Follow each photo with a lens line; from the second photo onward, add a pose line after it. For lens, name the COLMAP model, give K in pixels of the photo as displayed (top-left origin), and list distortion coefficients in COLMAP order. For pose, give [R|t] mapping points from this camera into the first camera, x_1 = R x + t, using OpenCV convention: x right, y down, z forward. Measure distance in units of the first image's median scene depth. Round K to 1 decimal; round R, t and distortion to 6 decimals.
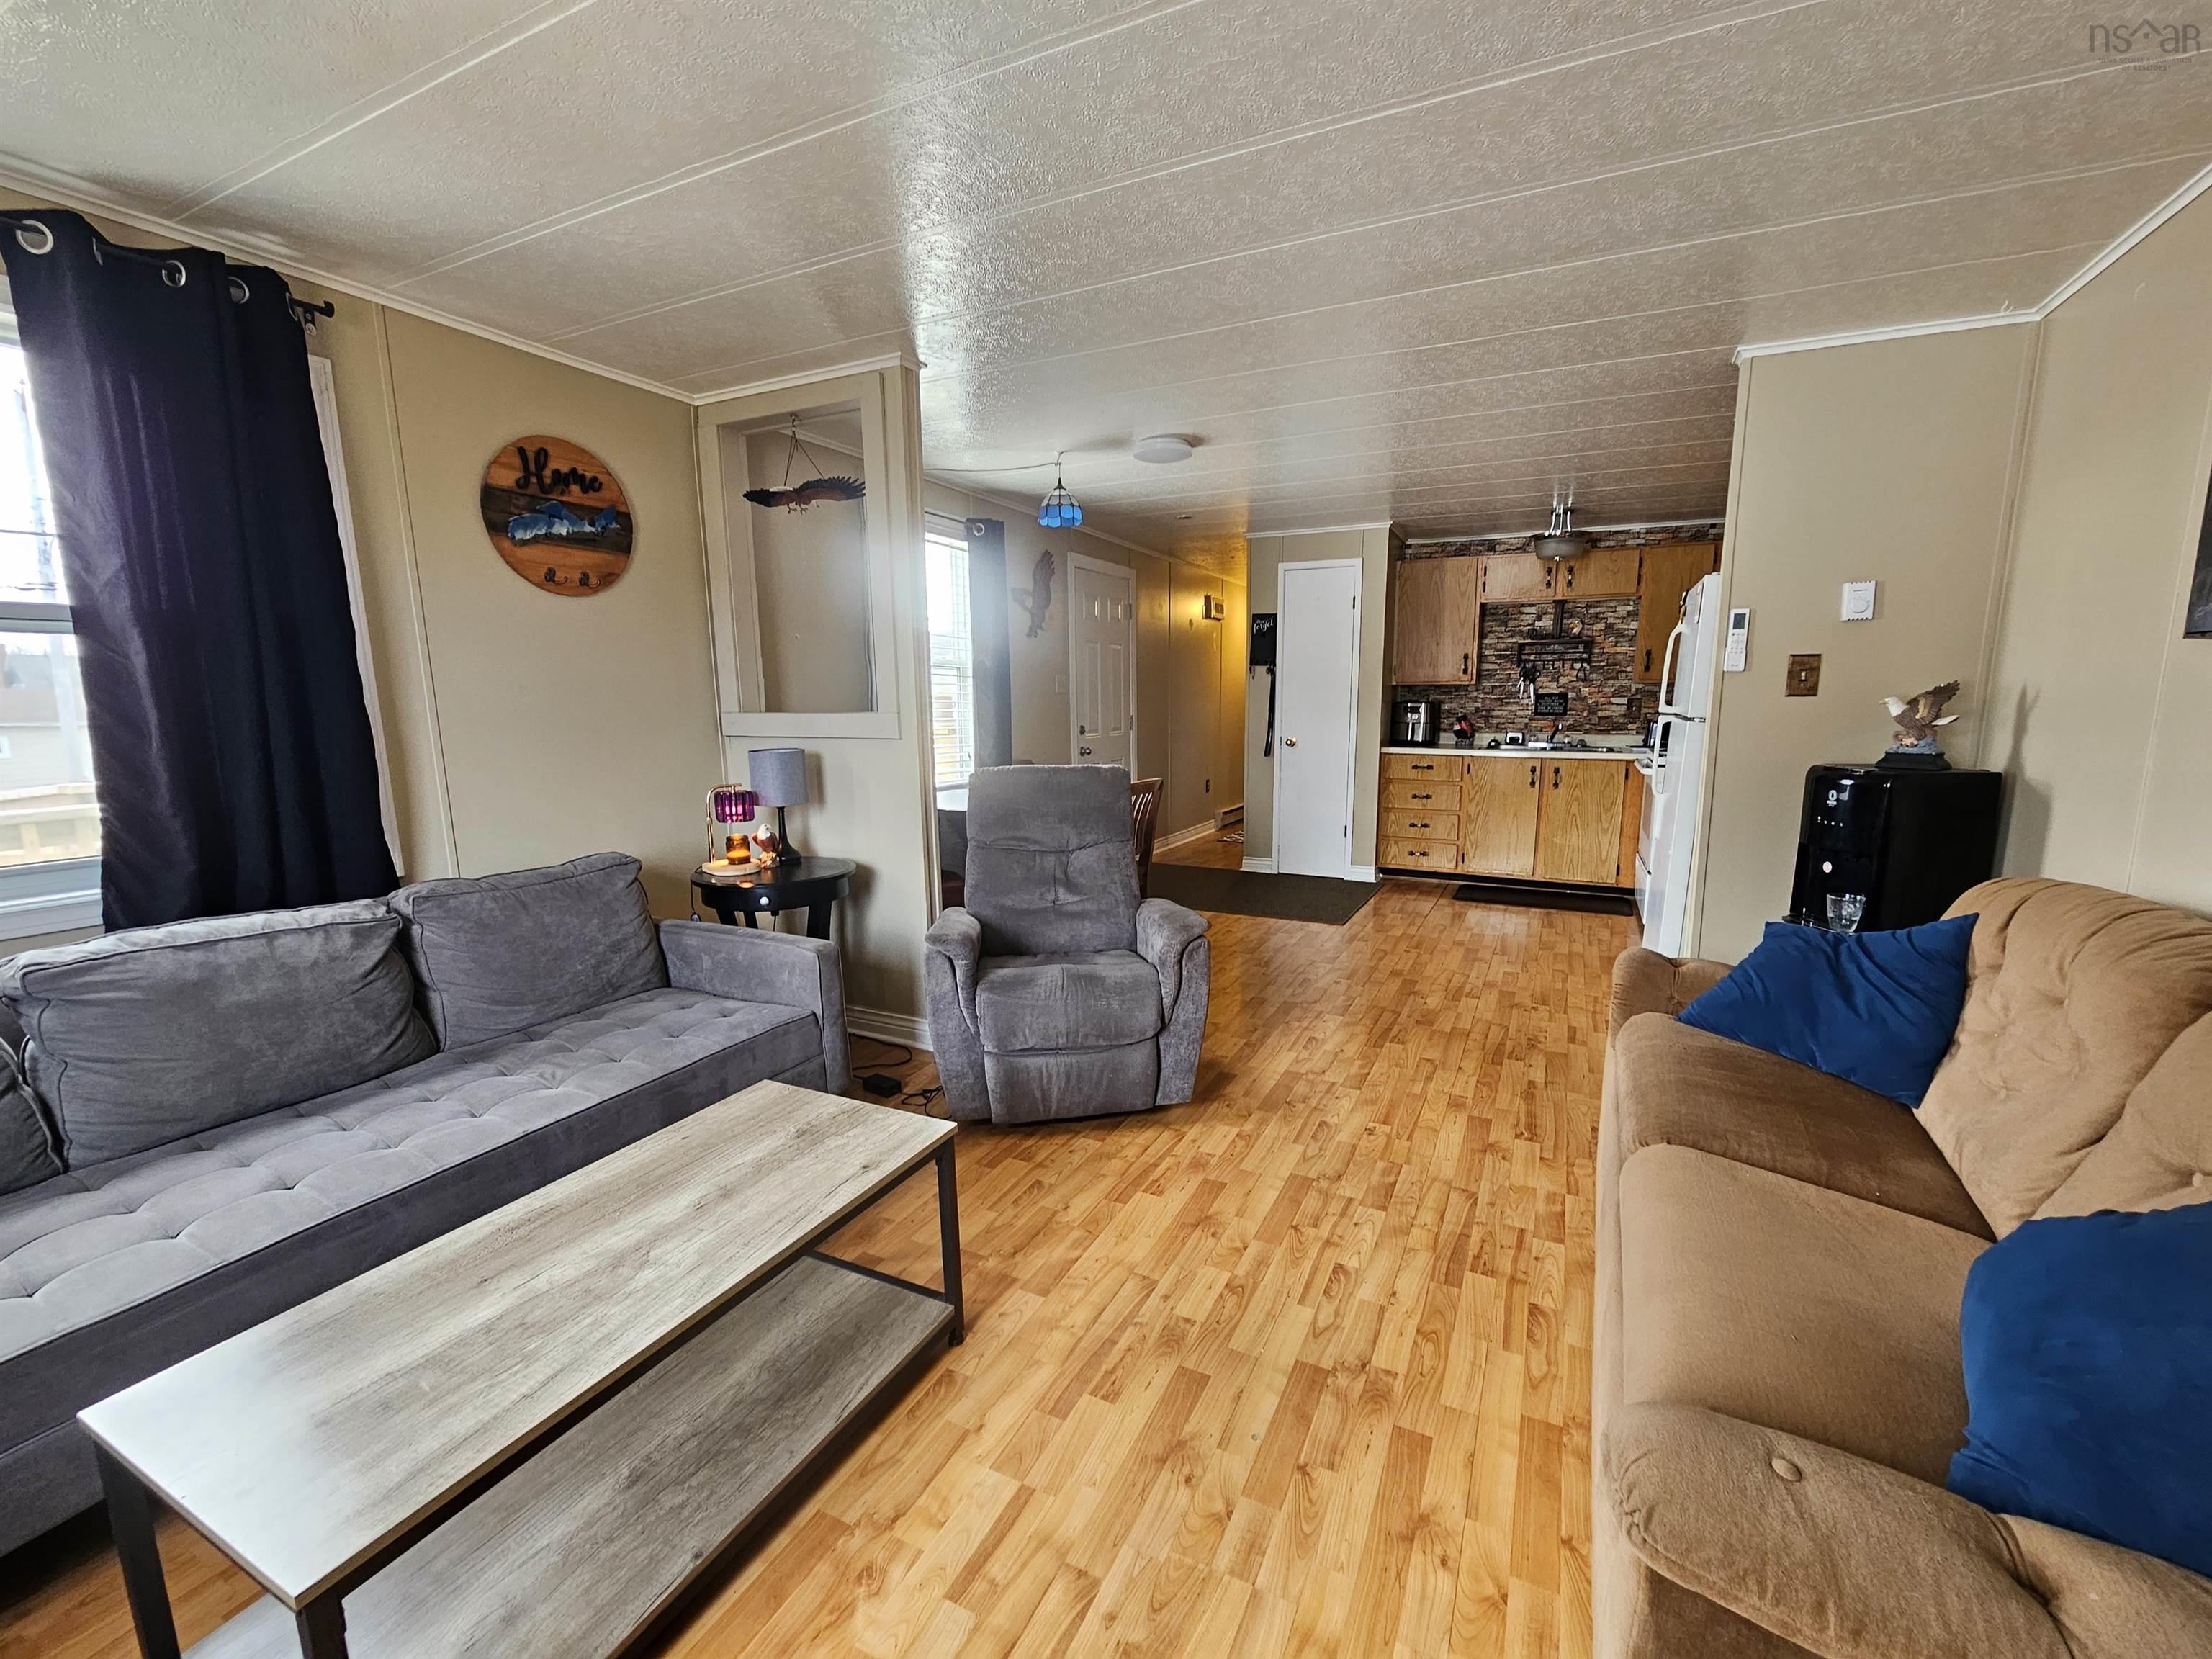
lens RADIAL K [[901.4, 0, 1122.3], [0, 901.4, 840.7], [0, 0, 1]] dist [-0.005373, 0.001534]
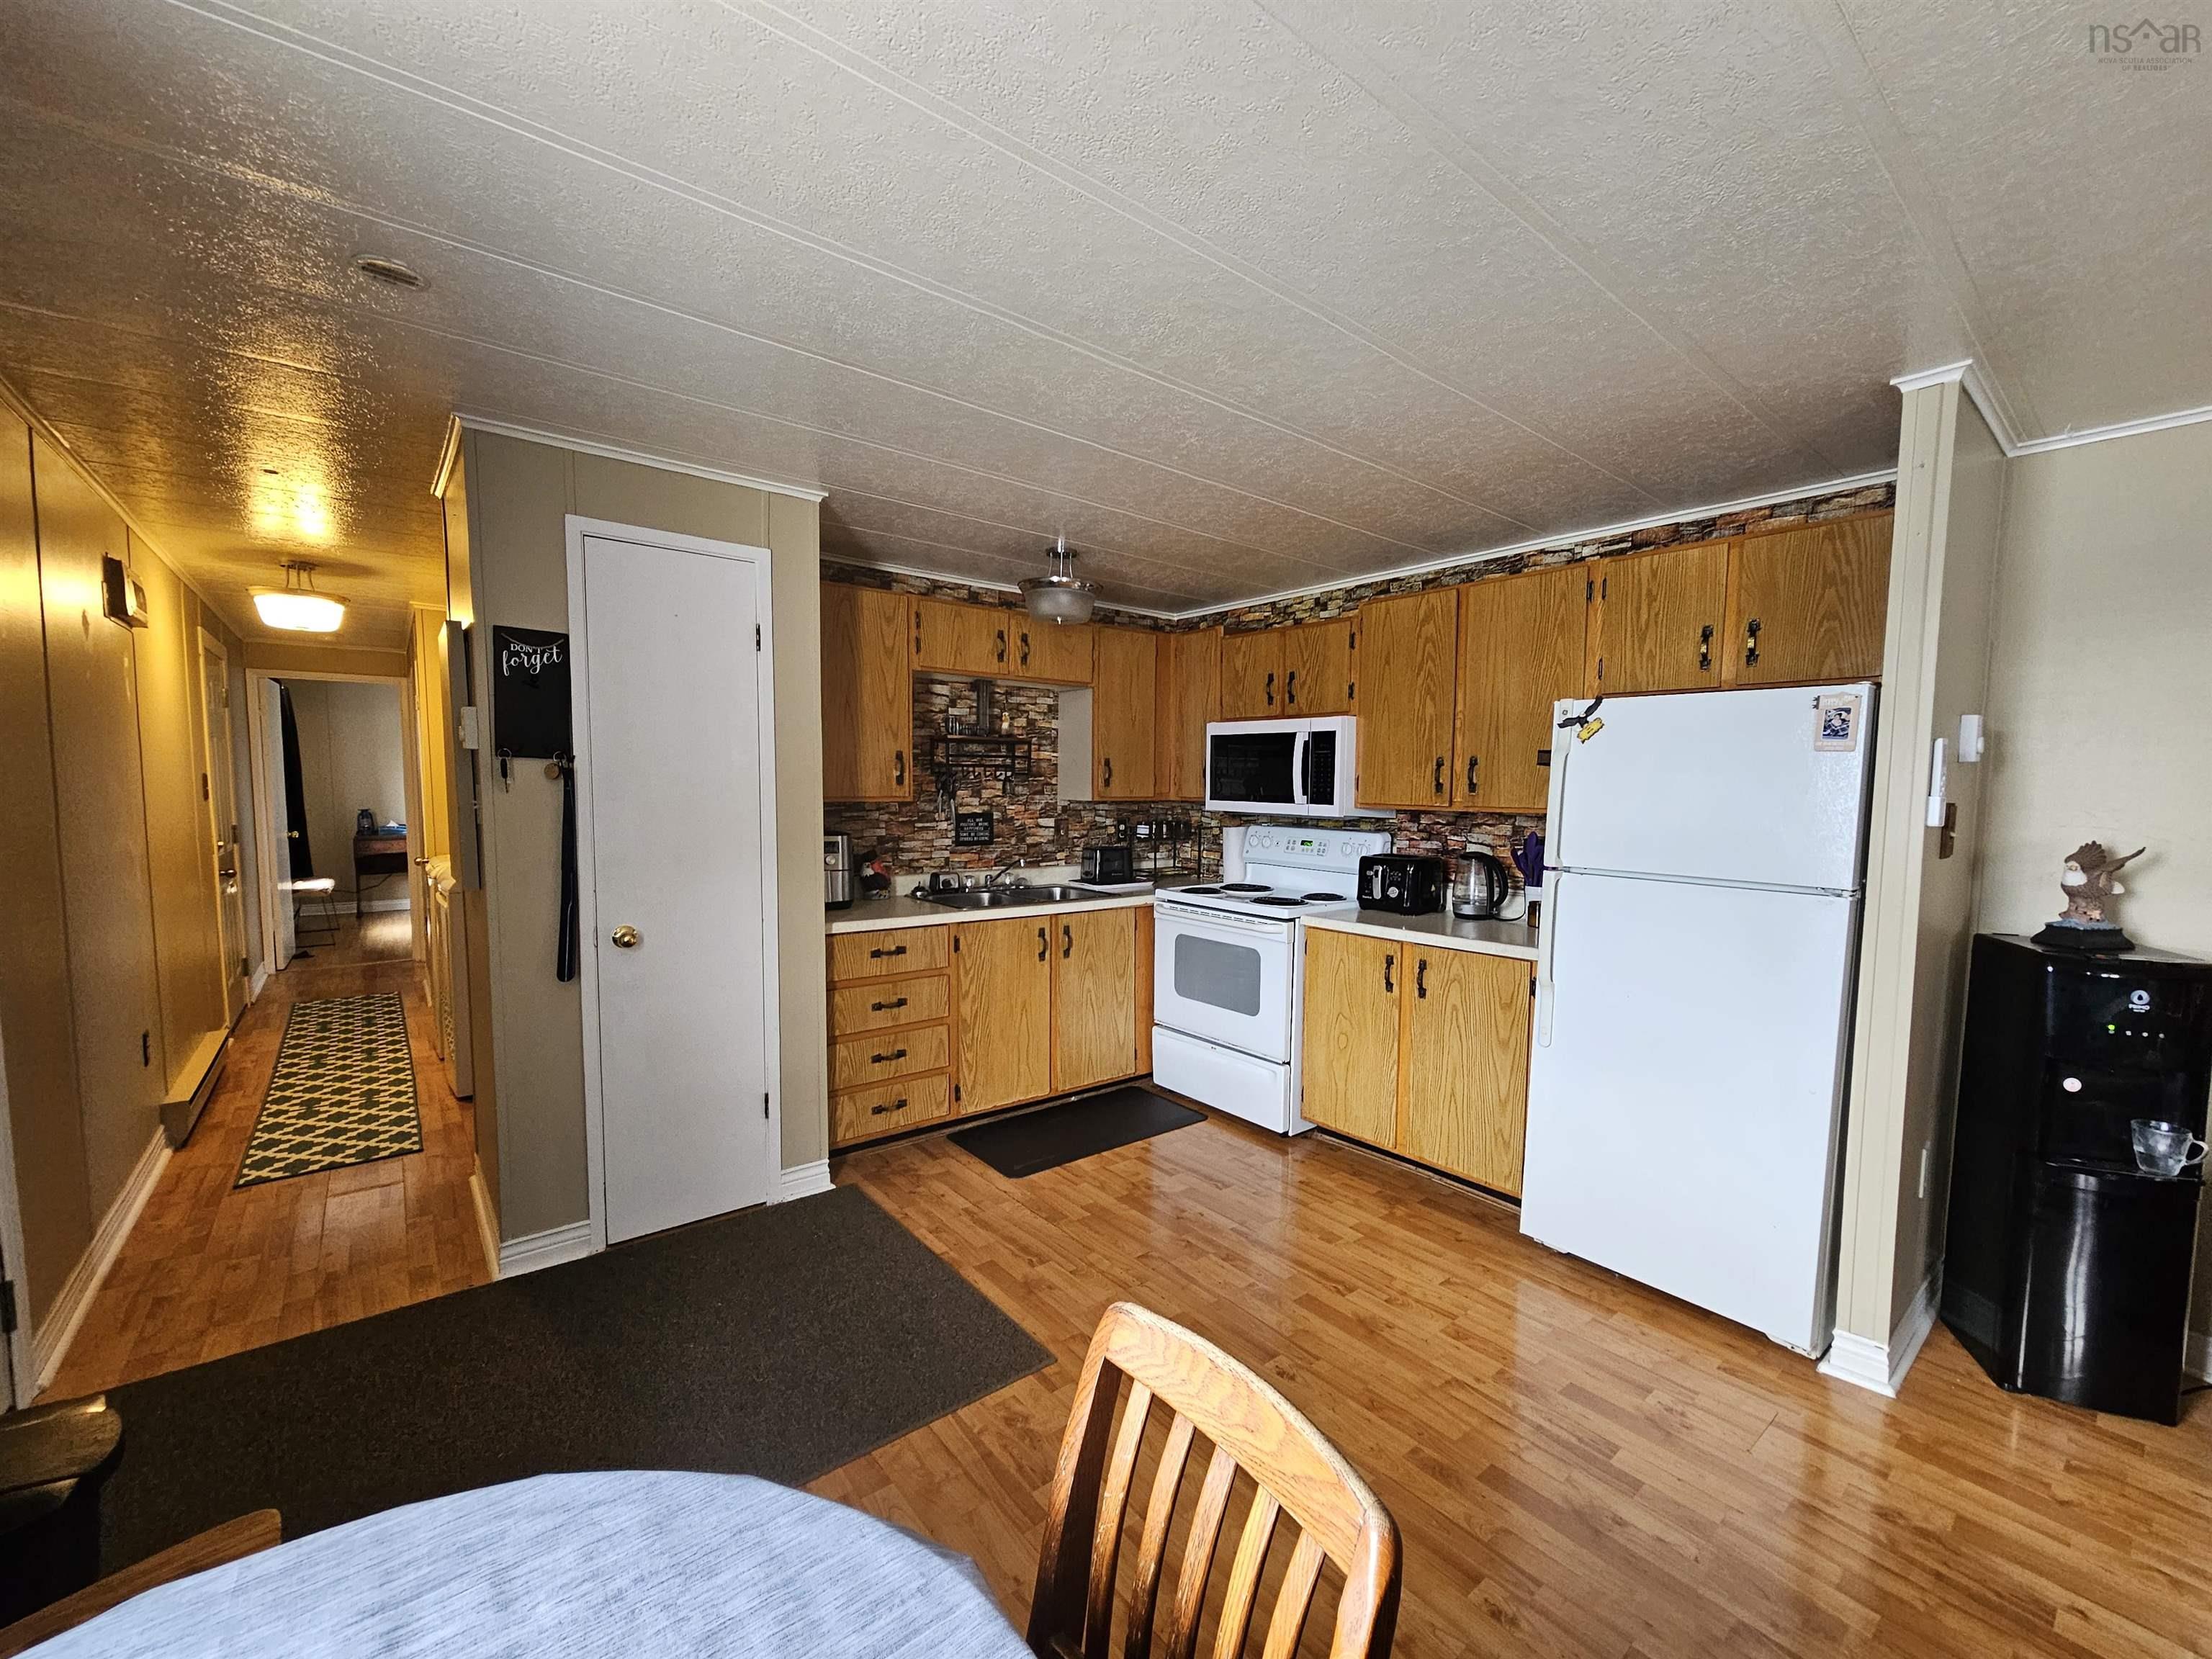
lens RADIAL K [[901.4, 0, 1117.0], [0, 901.4, 845.7], [0, 0, 1]] dist [-0.005373, 0.001534]
pose [[0.418318, -0.053149, 0.906744, -0.104117], [0.134181, 0.990949, -0.003818, -0.124051], [-0.898335, 0.123265, 0.421663, 0.626548]]
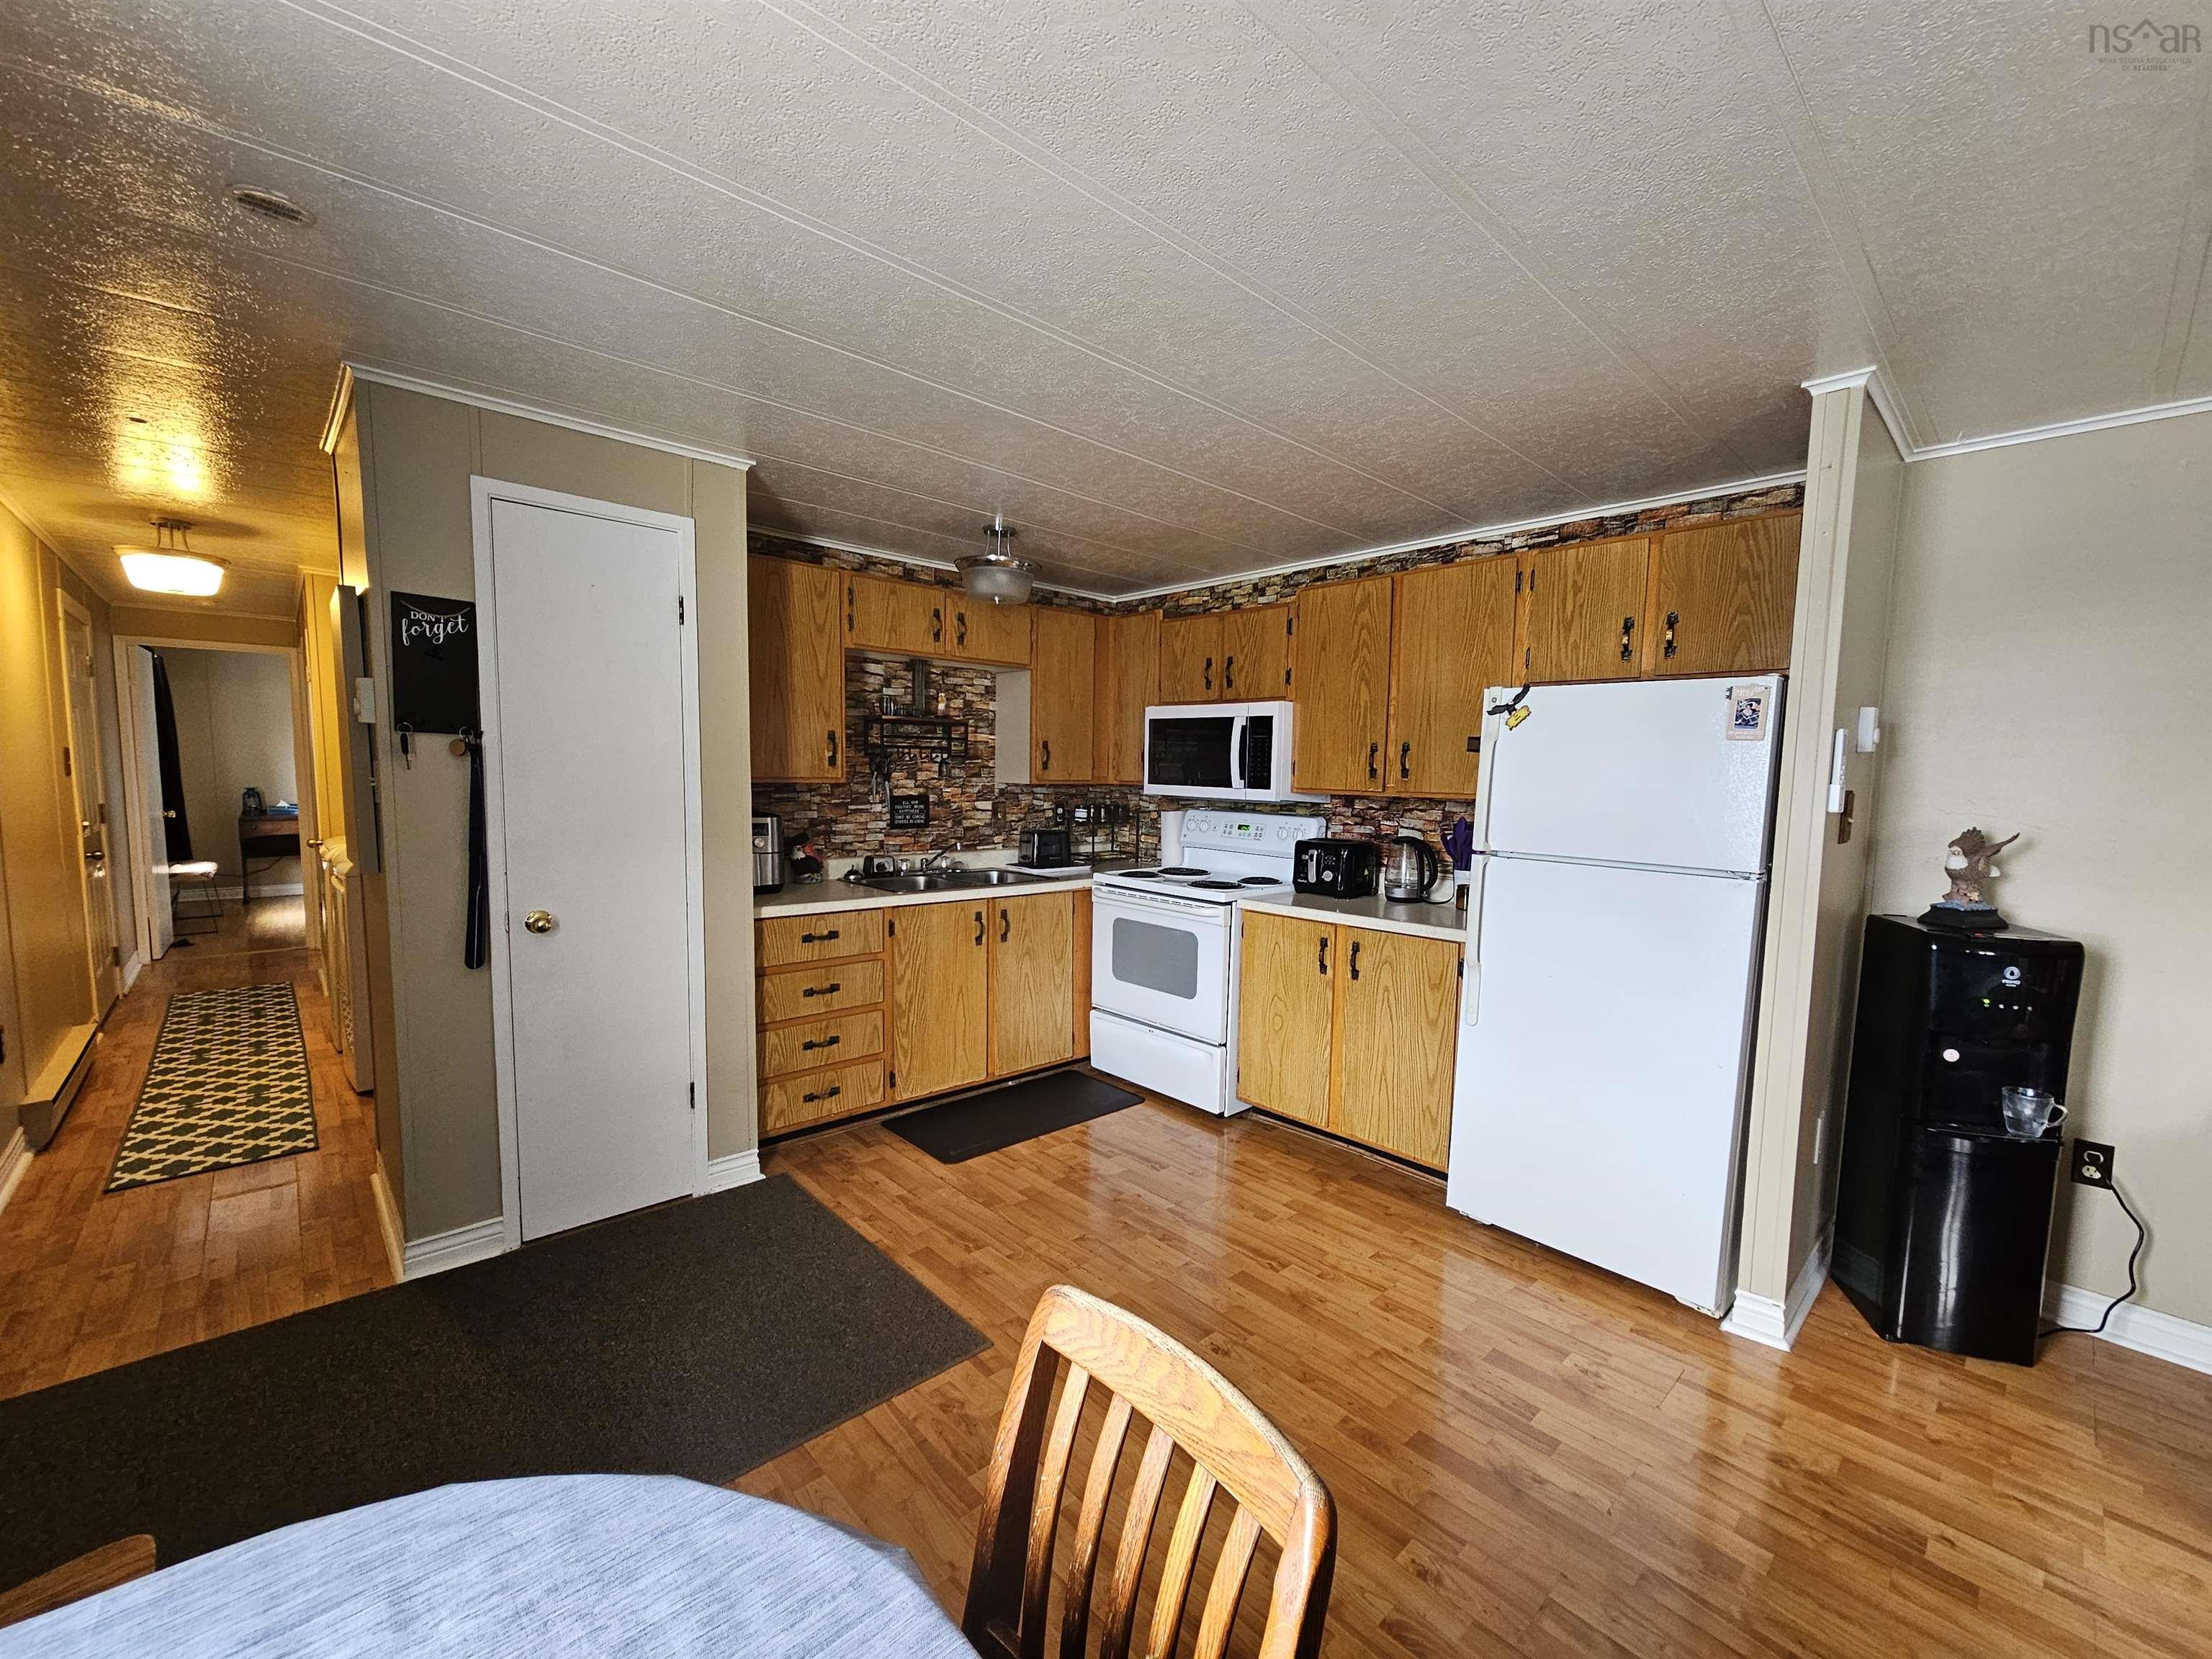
lens RADIAL K [[901.4, 0, 1117.3], [0, 901.4, 846.1], [0, 0, 1]] dist [-0.005373, 0.001534]
pose [[0.354839, -0.067919, 0.932457, -0.102027], [0.130490, 0.991193, 0.022540, -0.123186], [-0.925776, 0.113679, 0.360577, 0.627797]]
